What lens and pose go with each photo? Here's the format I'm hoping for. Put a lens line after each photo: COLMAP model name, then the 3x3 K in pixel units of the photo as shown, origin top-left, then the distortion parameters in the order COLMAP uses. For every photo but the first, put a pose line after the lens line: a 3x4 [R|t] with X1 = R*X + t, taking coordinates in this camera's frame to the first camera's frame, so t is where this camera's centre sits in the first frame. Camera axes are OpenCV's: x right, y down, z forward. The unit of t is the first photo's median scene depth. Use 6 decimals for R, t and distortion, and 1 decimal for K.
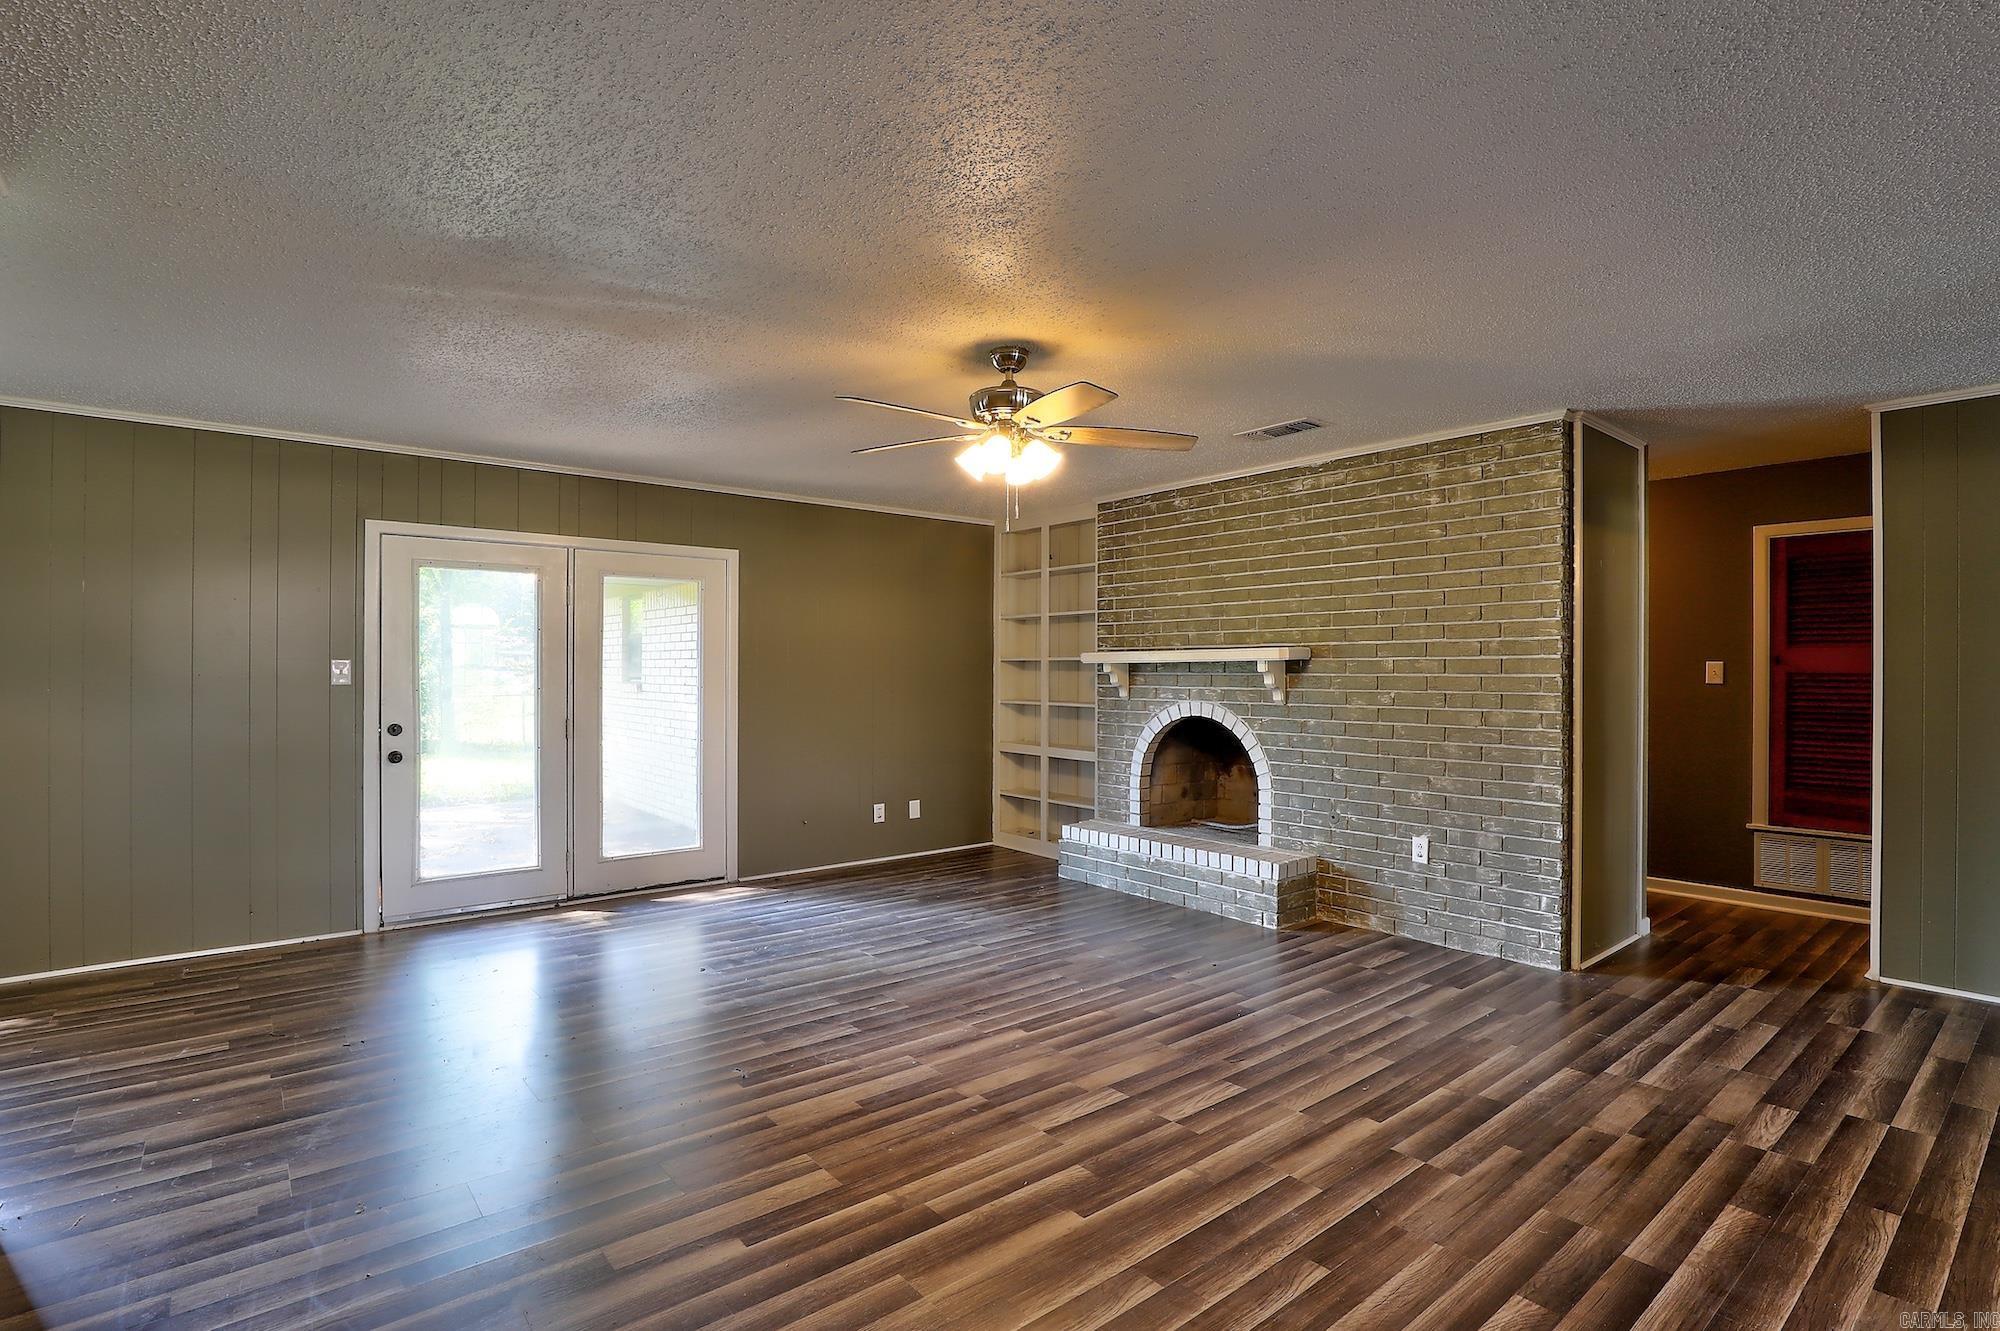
lens RADIAL K [[930.2, 0, 1006.7], [0, 930.2, 671.2], [0, 0, 1]] dist [-0.030761, 0.000341]
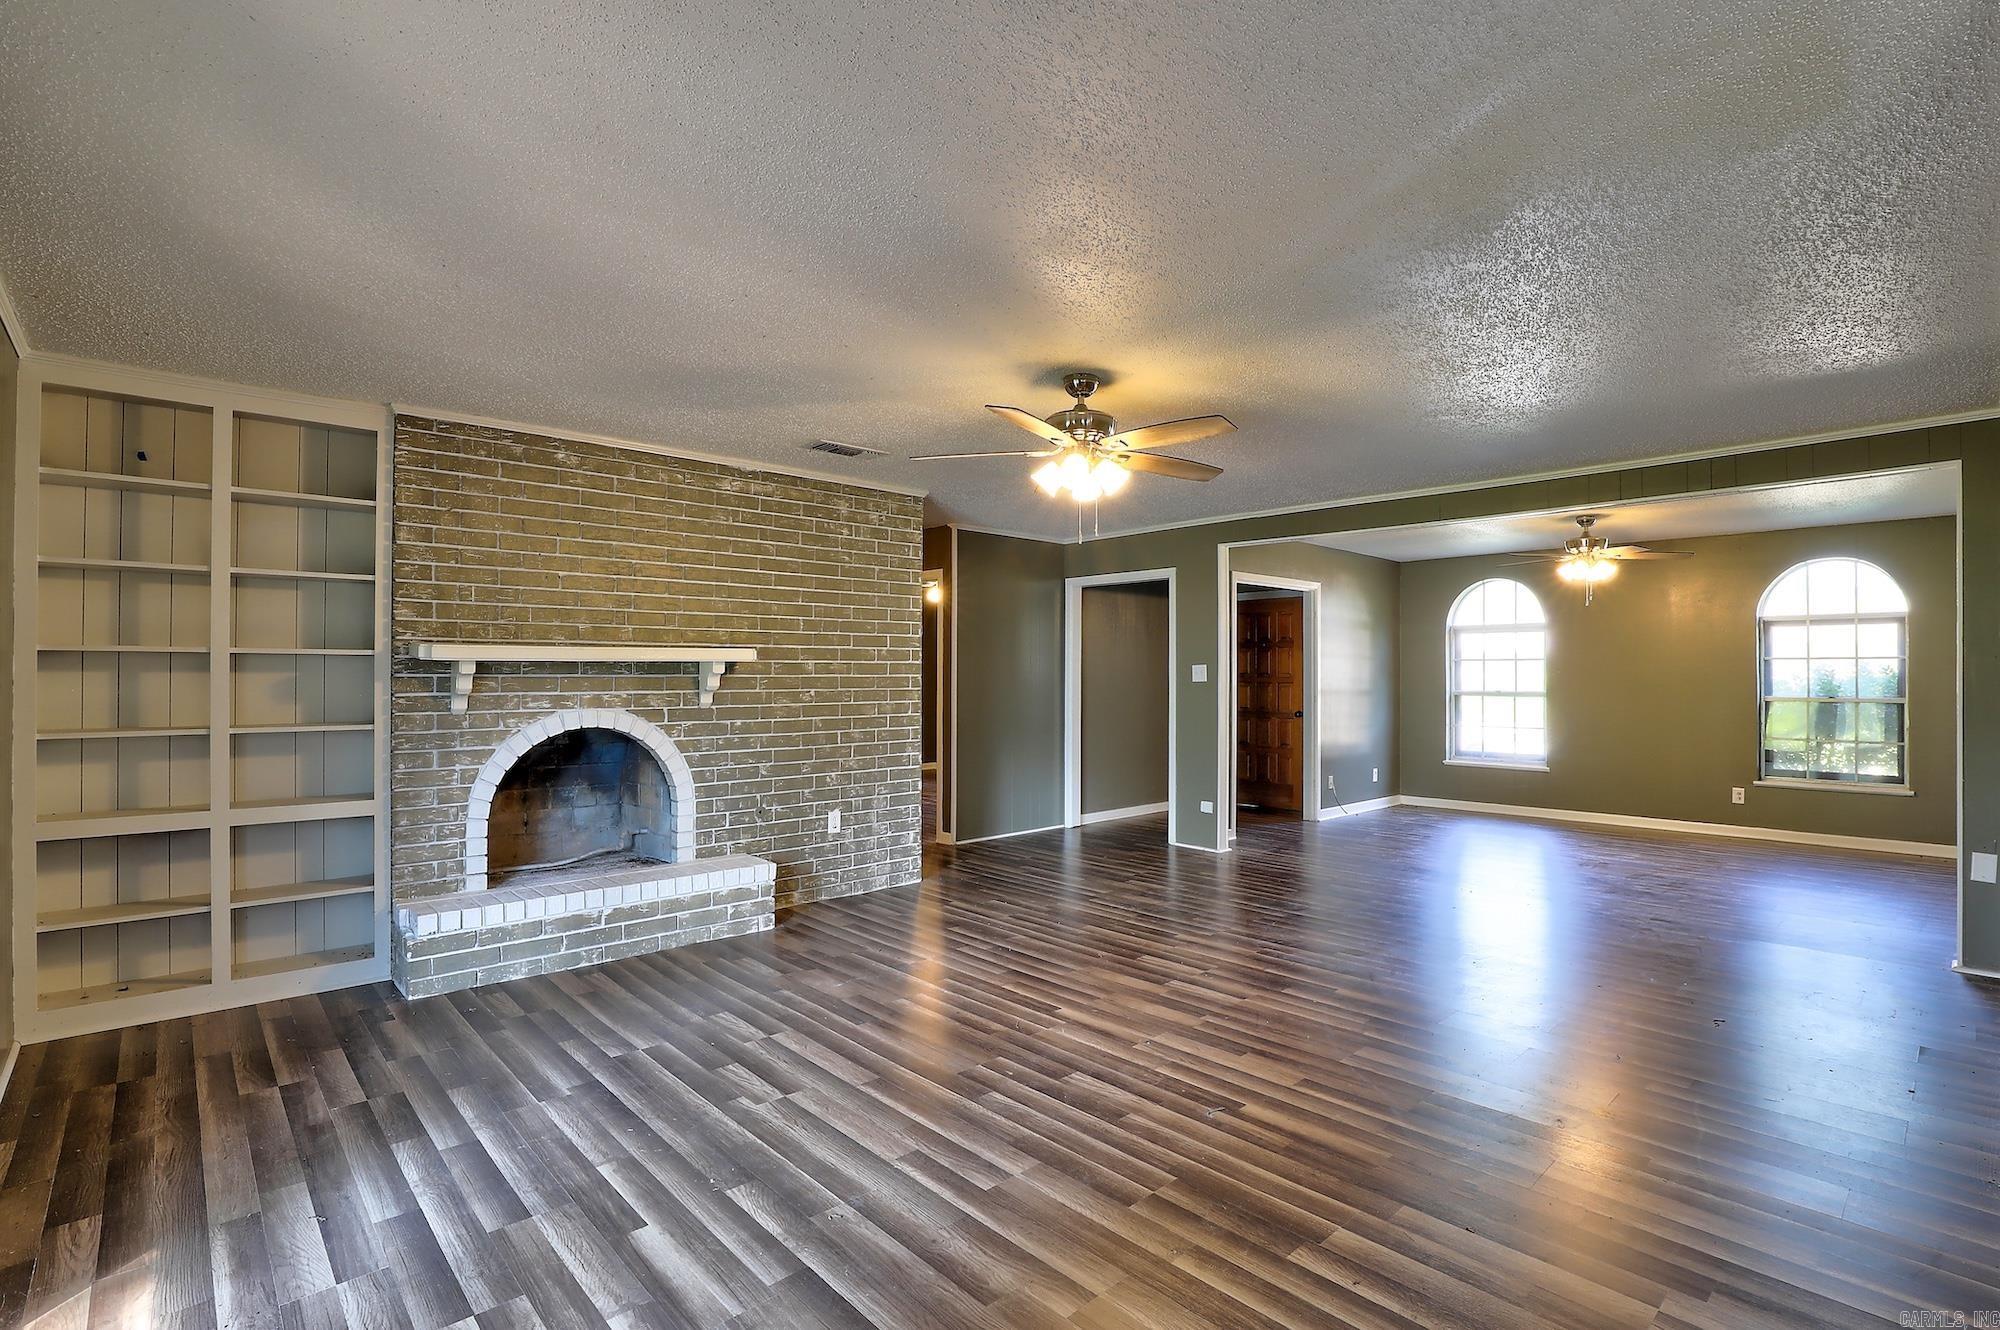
lens RADIAL K [[930.2, 0, 1070.0], [0, 930.2, 670.9], [0, 0, 1]] dist [-0.030761, 0.000341]
pose [[-0.079228, 0.001264, 0.996856, -0.714451], [-0.000371, 0.999999, -0.001297, -0.000461], [-0.996856, -0.000473, -0.079228, 0.730578]]
